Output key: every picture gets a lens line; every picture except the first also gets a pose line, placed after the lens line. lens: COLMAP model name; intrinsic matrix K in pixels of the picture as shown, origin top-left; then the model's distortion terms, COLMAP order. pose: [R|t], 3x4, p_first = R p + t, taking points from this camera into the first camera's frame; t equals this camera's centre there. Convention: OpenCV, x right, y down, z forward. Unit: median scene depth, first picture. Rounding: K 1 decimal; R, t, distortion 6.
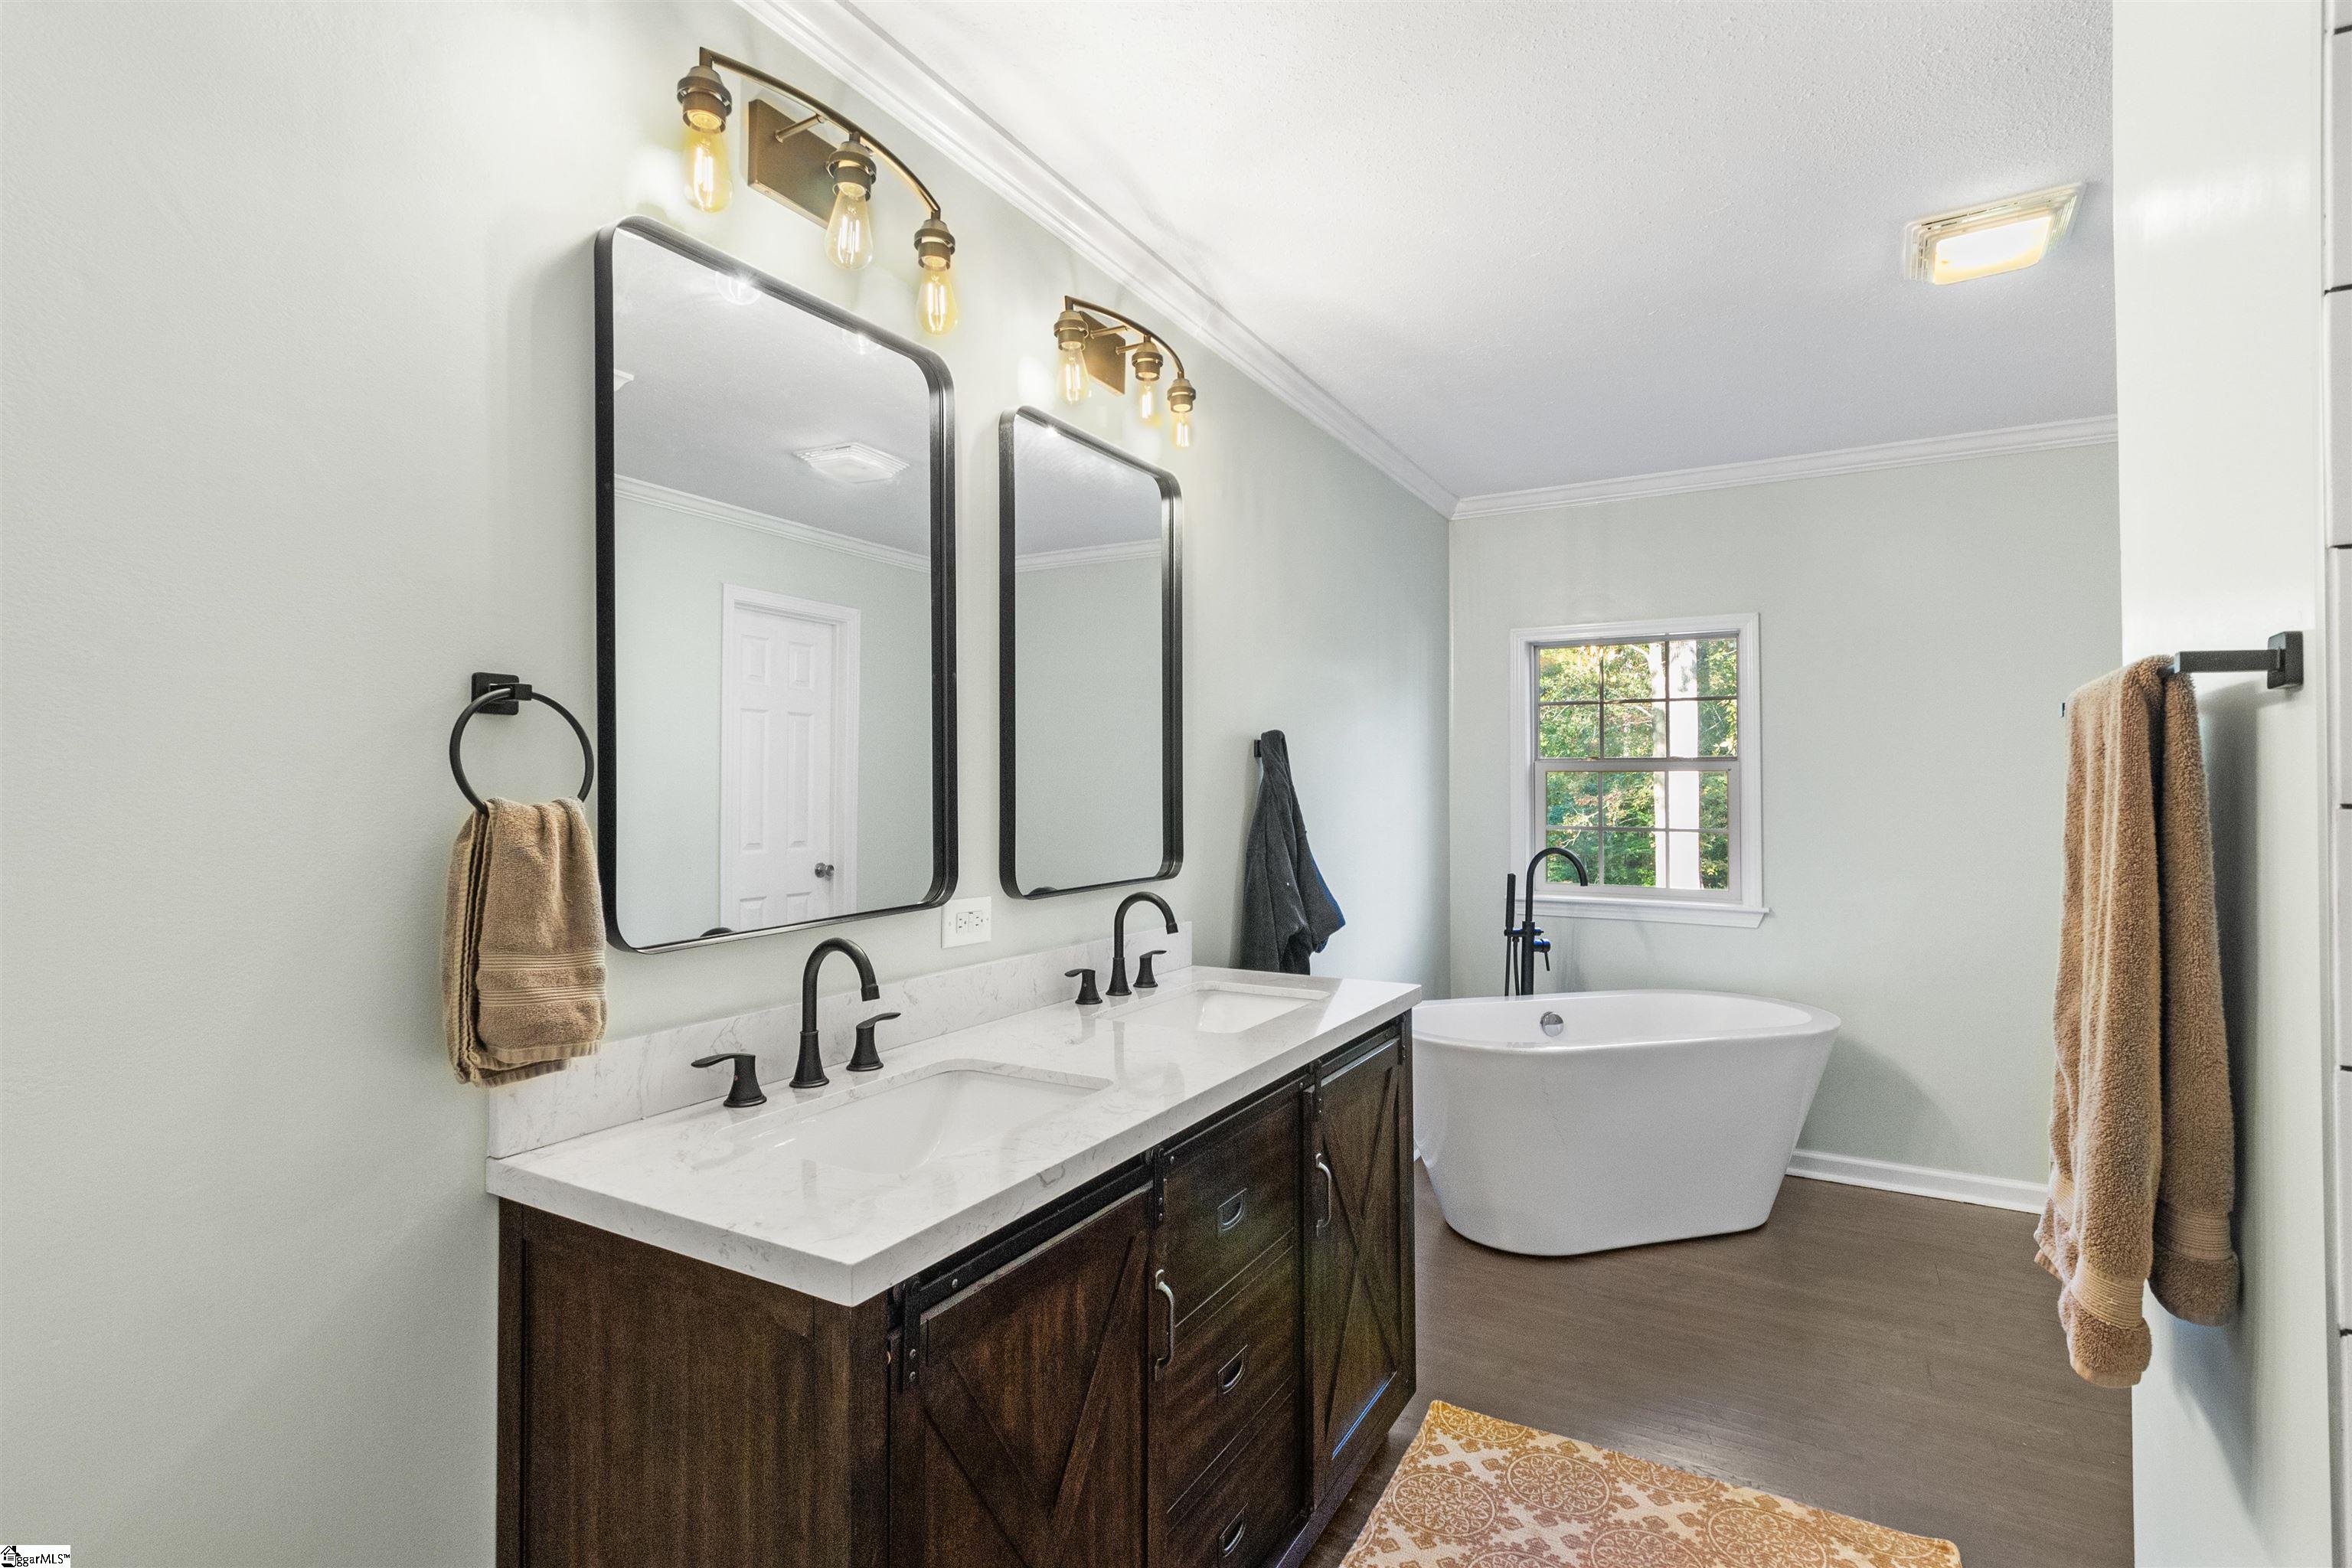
lens RADIAL K [[1116.7, 0, 1182.0], [0, 1116.7, 774.8], [0, 0, 1]] dist [0.001829, 0.000701]
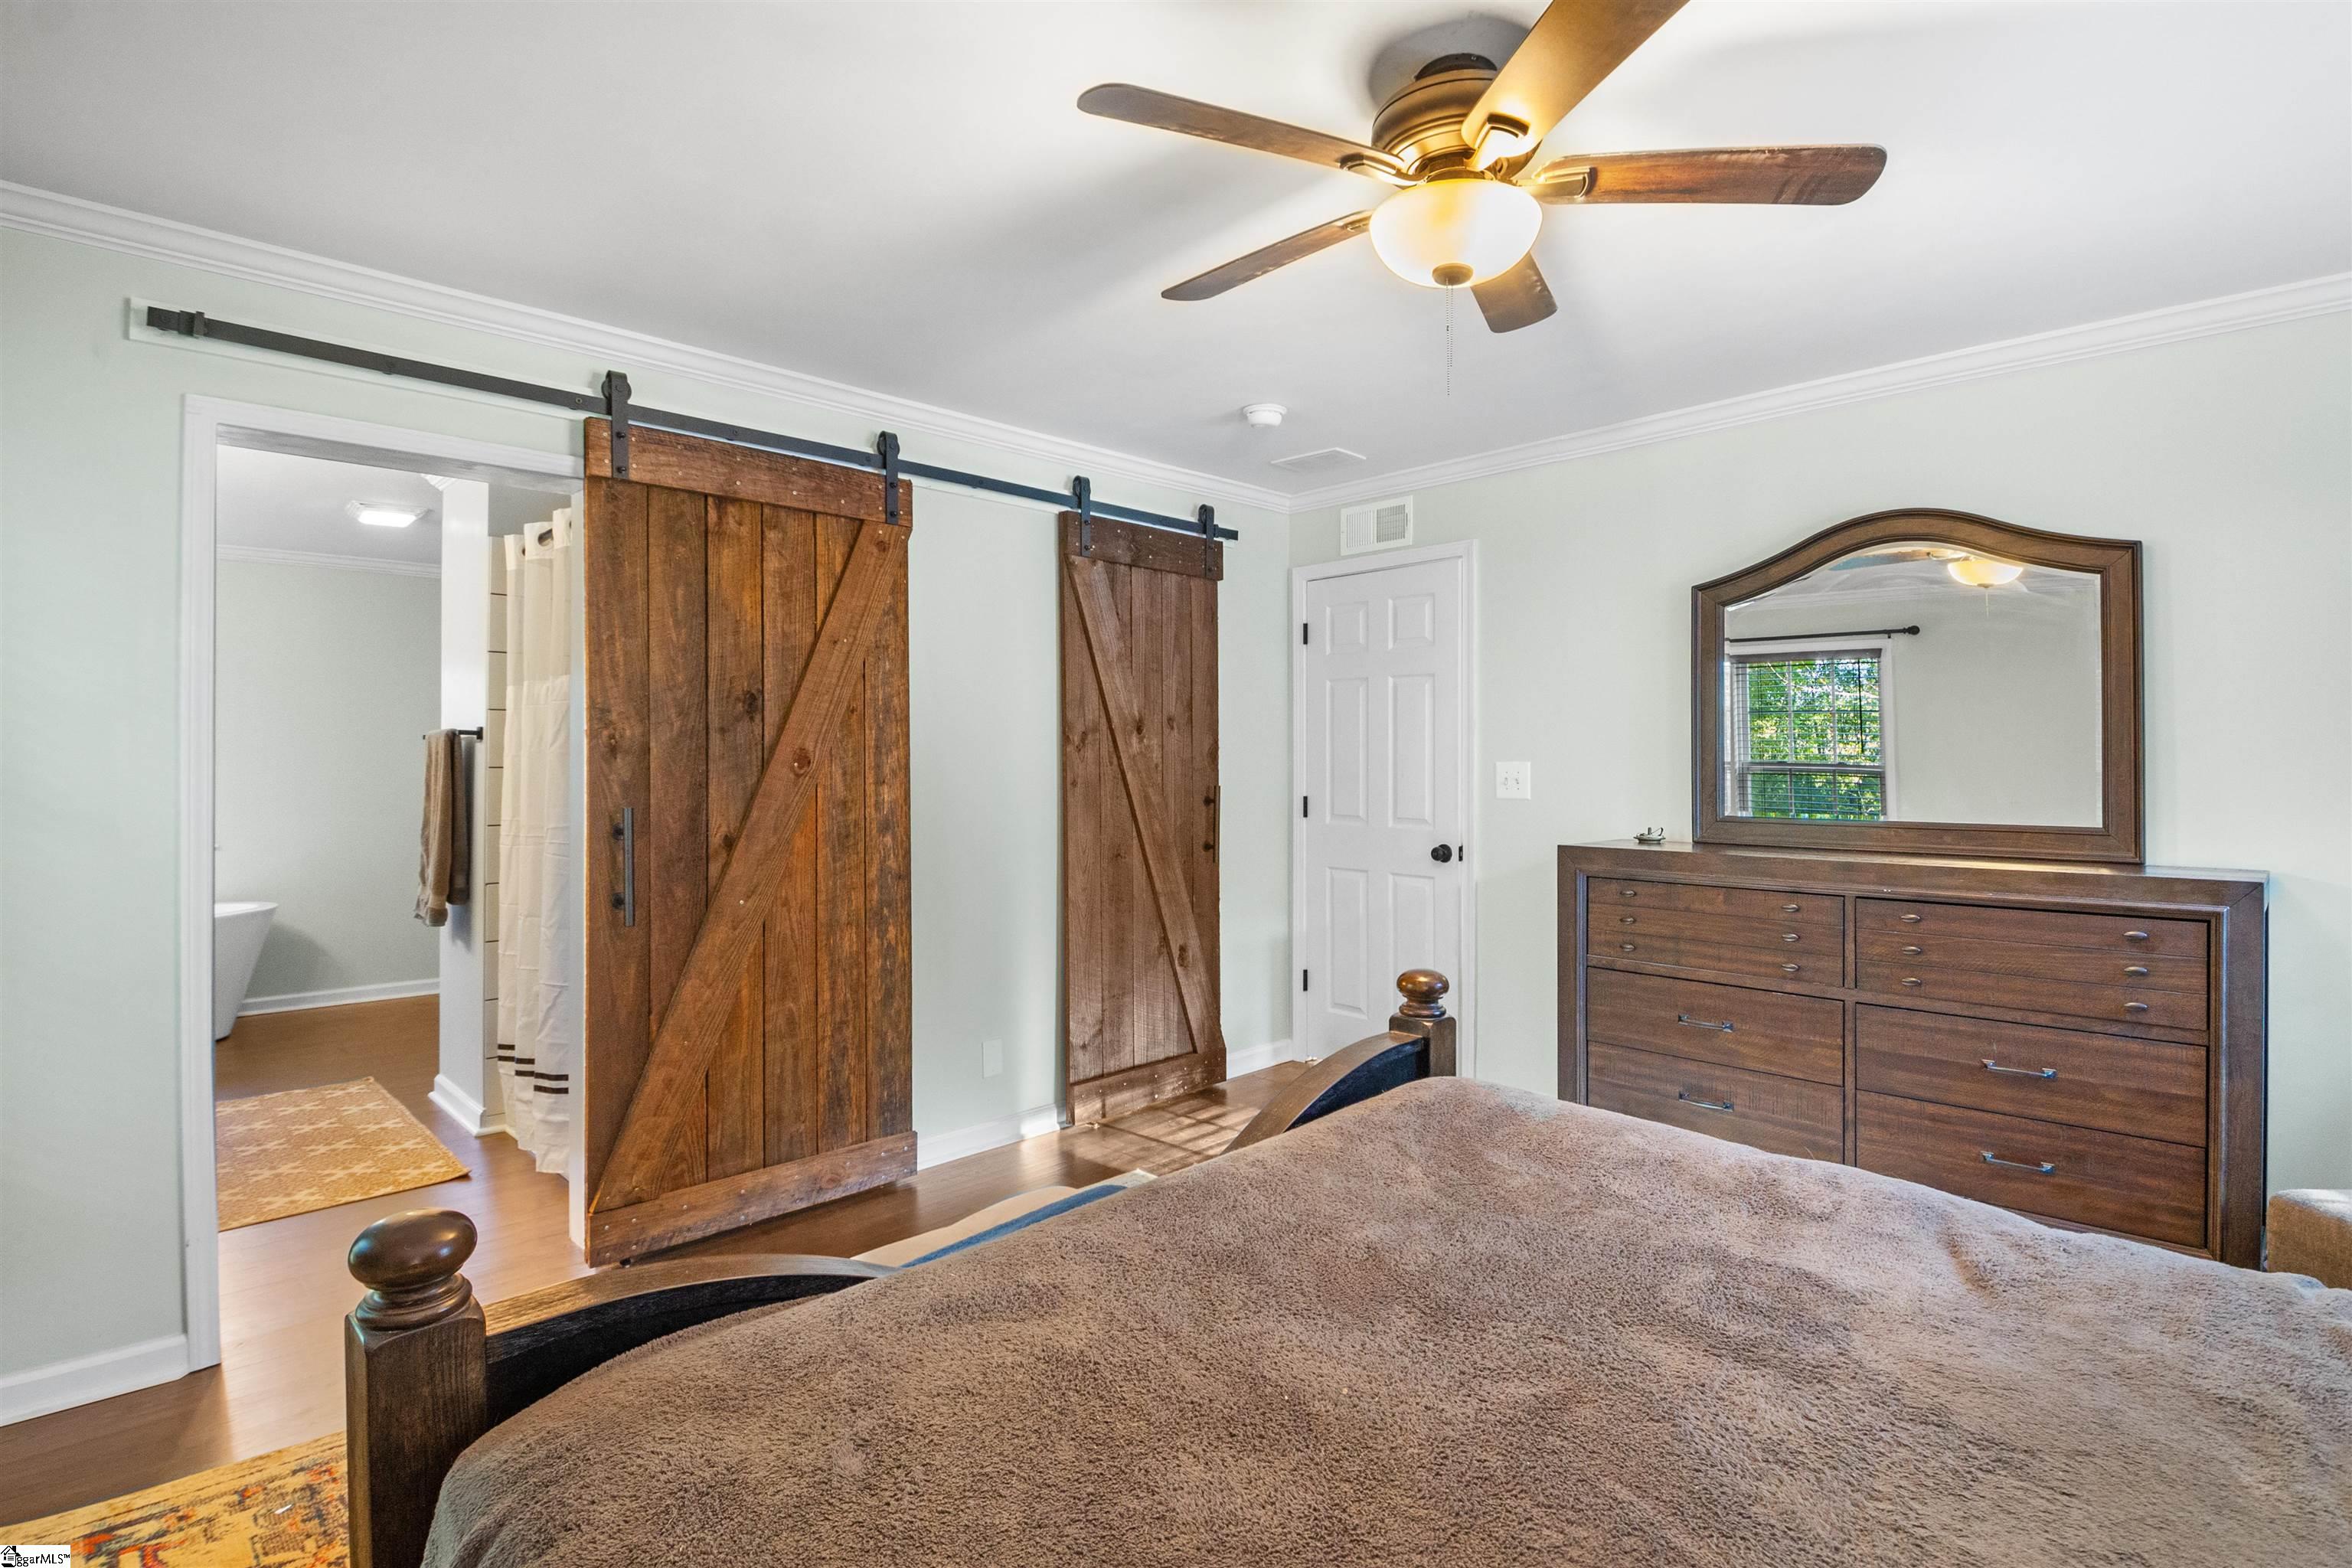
lens RADIAL K [[1116.7, 0, 1182.3], [0, 1116.7, 772.5], [0, 0, 1]] dist [0.001829, 0.000701]
pose [[0.281803, 0.006336, 0.959451, -1.937136], [-0.017902, 0.999839, -0.001344, 0.004543], [-0.959305, -0.016797, 0.281871, -2.292816]]
